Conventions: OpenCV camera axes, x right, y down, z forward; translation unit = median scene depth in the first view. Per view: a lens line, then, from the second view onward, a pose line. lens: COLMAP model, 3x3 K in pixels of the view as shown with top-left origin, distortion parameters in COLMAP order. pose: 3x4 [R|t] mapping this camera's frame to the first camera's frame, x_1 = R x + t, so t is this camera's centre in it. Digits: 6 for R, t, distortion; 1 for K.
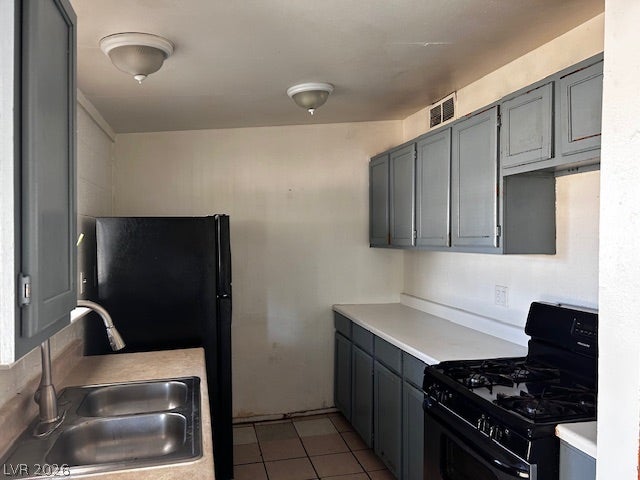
lens RADIAL K [[482.7, 0, 321.7], [0, 482.7, 243.0], [0, 0, 1]] dist [0.057147, -0.053339]
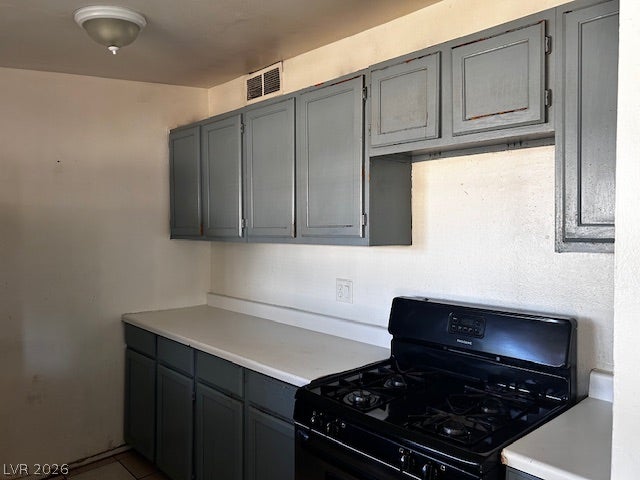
lens RADIAL K [[482.7, 0, 318.1], [0, 482.7, 235.4], [0, 0, 1]] dist [0.057147, -0.053339]
pose [[0.876995, -0.008147, 0.480431, -0.107285], [0.006580, 0.999966, 0.004947, -0.000745], [-0.480455, -0.001177, 0.877018, 0.230483]]
